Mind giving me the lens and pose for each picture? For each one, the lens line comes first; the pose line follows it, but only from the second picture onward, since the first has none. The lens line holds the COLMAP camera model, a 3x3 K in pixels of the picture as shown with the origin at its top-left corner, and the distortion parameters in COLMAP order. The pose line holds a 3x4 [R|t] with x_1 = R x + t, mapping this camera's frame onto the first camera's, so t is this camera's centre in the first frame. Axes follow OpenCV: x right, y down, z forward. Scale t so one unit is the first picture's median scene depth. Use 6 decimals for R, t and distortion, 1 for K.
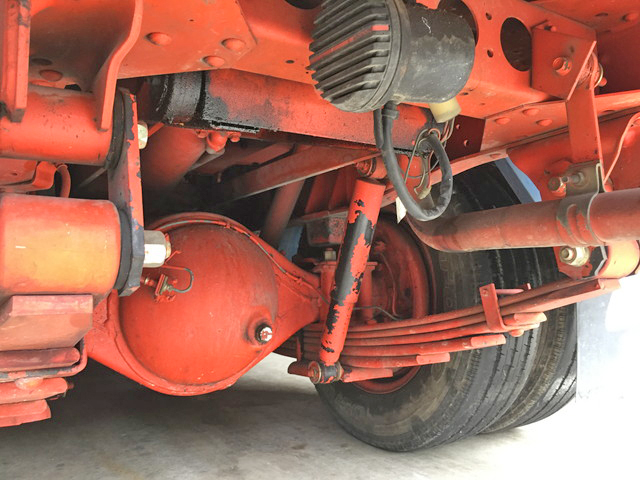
lens RADIAL K [[550.7, 0, 323.1], [0, 550.7, 240.1], [0, 0, 1]] dist [0.076512, -0.117894]
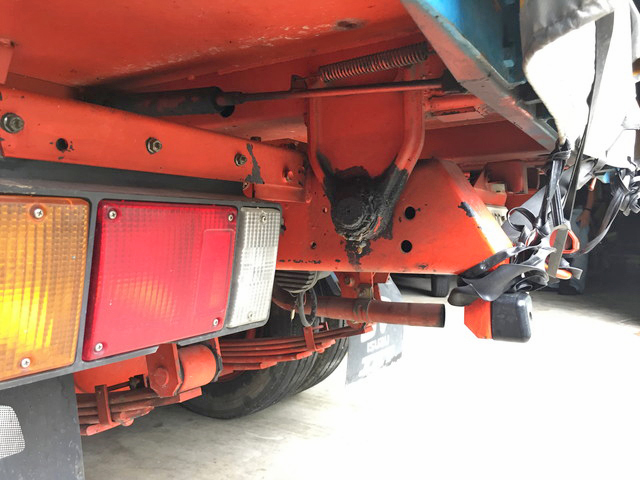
lens RADIAL K [[550.7, 0, 323.1], [0, 550.7, 240.1], [0, 0, 1]] dist [0.076512, -0.117894]
pose [[0.896366, 0.013547, 0.443107, -0.340626], [-0.052397, 0.995764, 0.075551, -0.249226], [-0.440207, -0.090939, 0.893280, -0.445910]]
